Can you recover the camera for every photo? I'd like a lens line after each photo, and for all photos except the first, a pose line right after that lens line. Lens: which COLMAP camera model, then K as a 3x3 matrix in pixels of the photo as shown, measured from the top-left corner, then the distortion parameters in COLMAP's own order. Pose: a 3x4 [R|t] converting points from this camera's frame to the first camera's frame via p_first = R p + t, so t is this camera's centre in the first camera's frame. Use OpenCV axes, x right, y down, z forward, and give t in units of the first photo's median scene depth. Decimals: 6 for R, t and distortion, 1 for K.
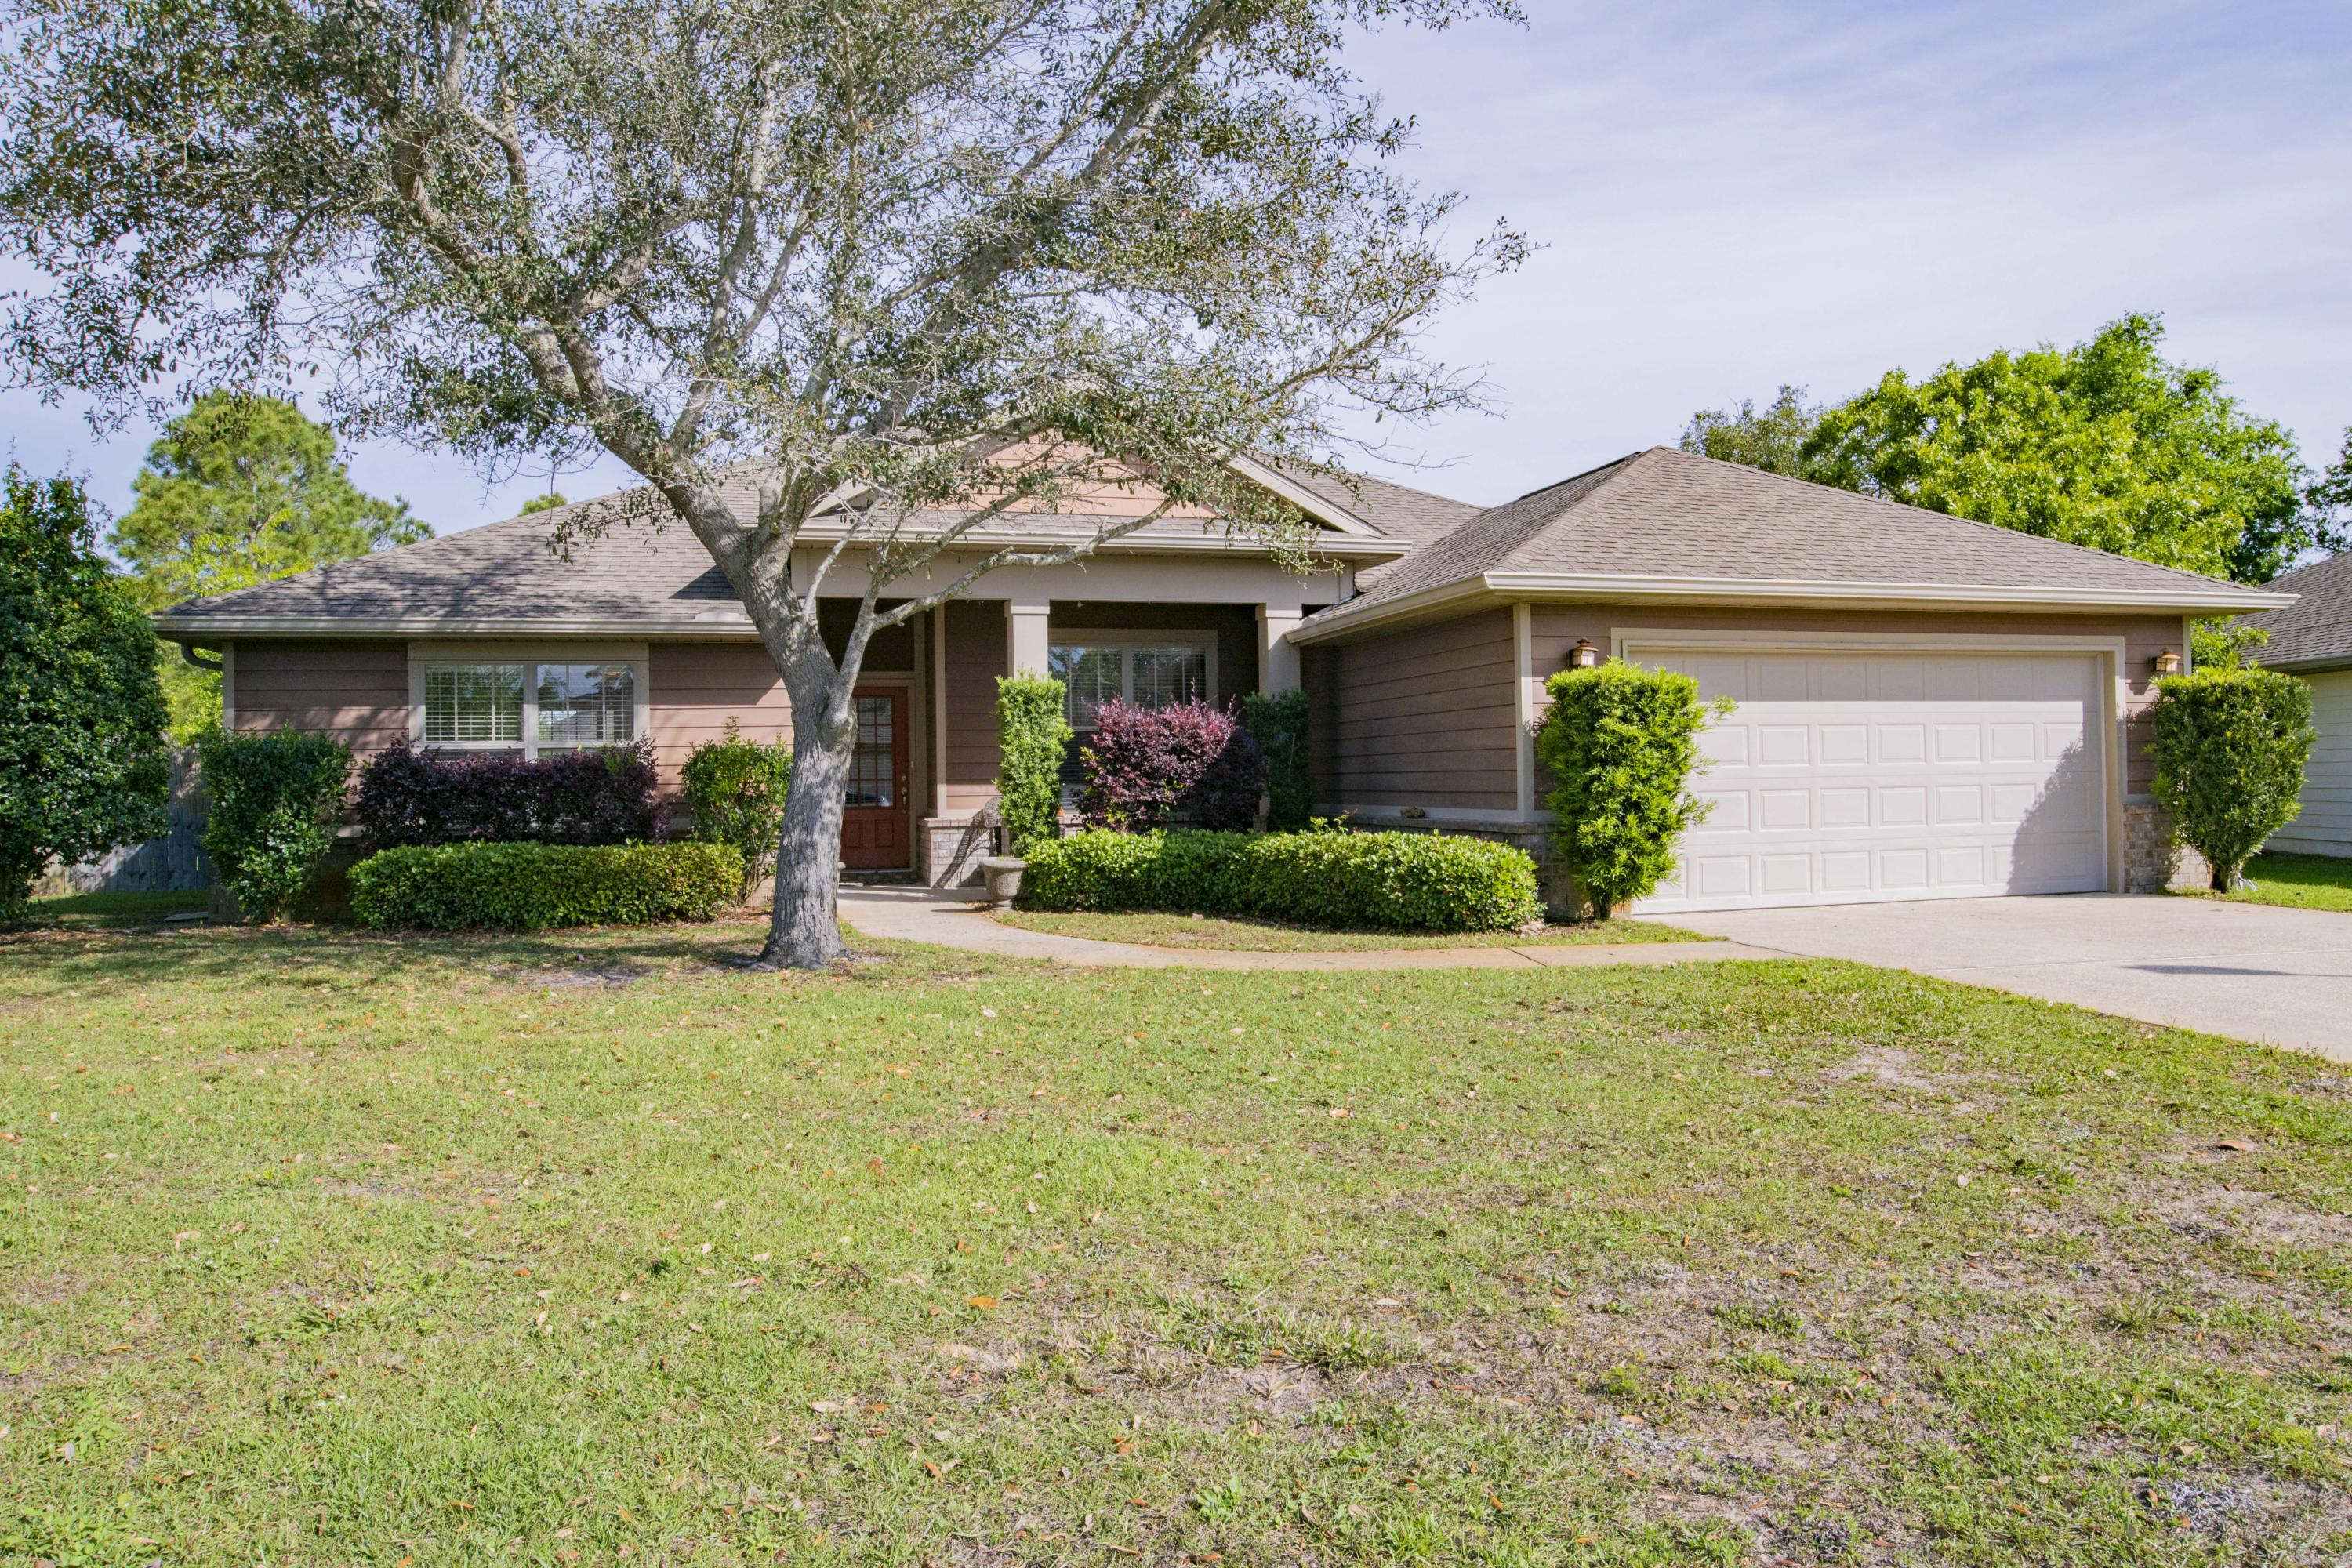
lens RADIAL K [[1558.7, 0, 1173.8], [0, 1558.7, 782.8], [0, 0, 1]] dist [-0.010982, -0.000563]
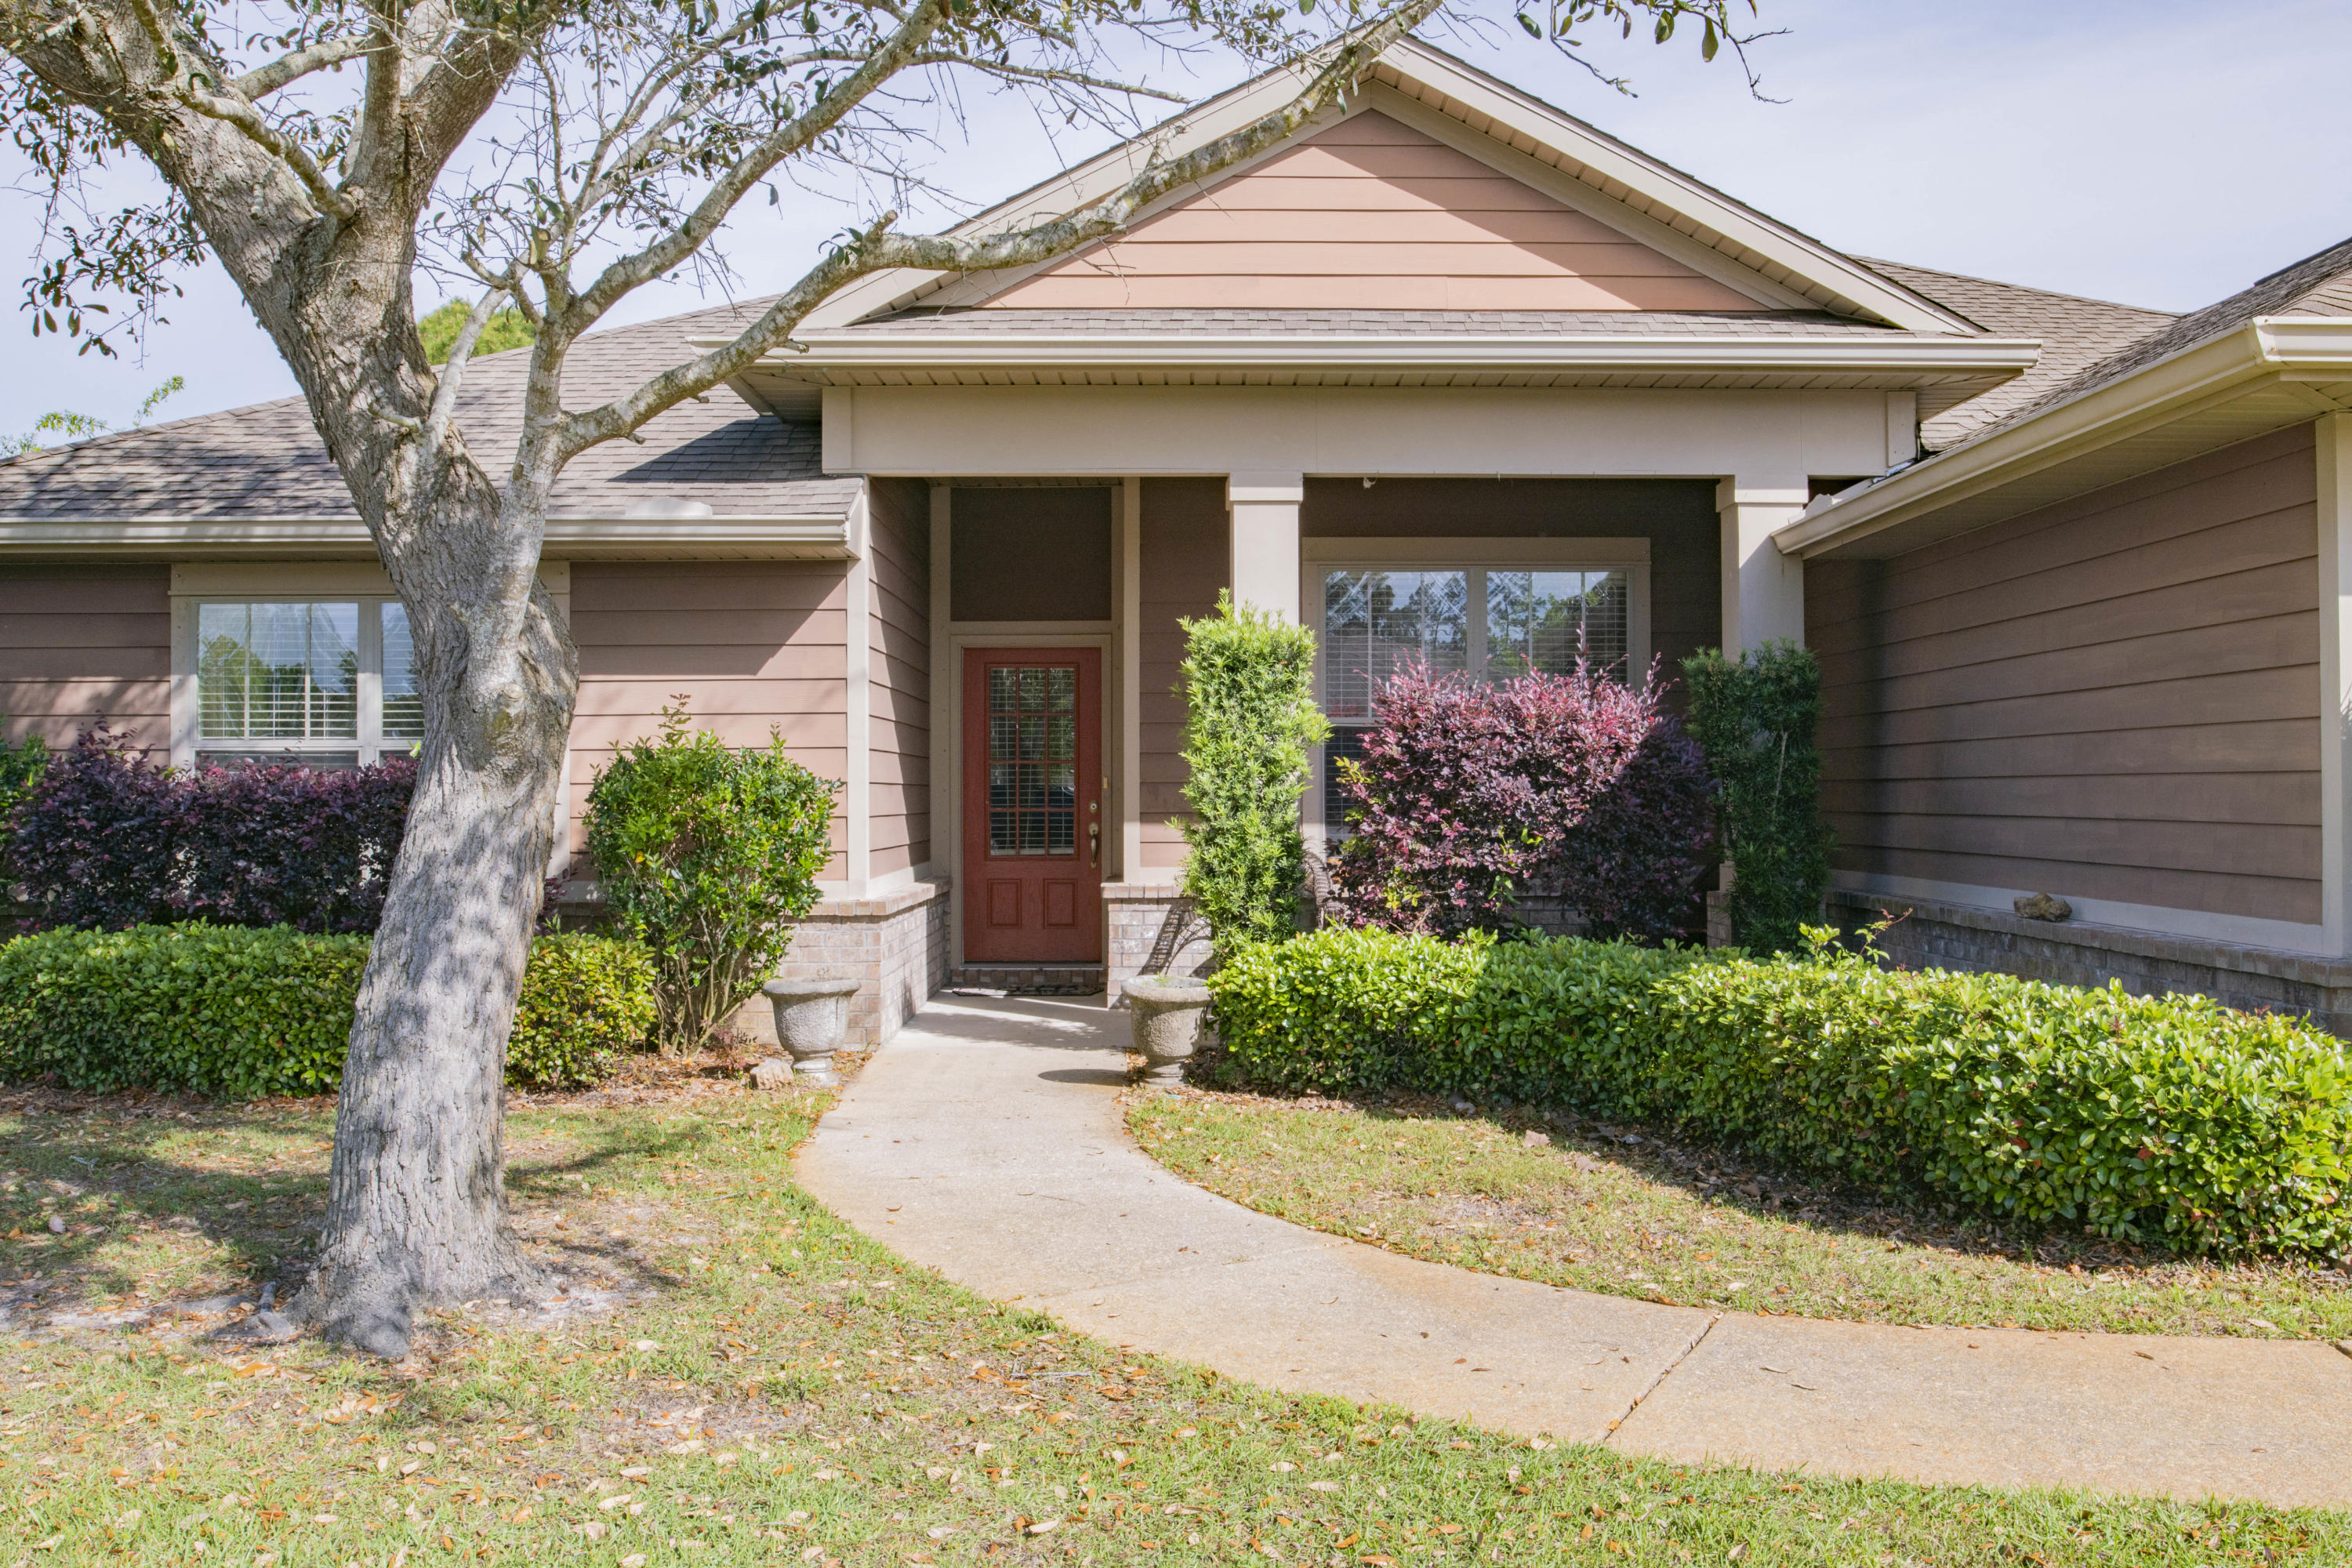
lens RADIAL K [[2075.3, 0, 1177.8], [0, 2075.3, 775.8], [0, 0, 1]] dist [-0.031245, 0.012099]
pose [[0.972252, 0.010462, -0.233703, 0.047174], [-0.012711, 0.999886, -0.008121, -0.011286], [0.233591, 0.010866, 0.972274, 0.348614]]
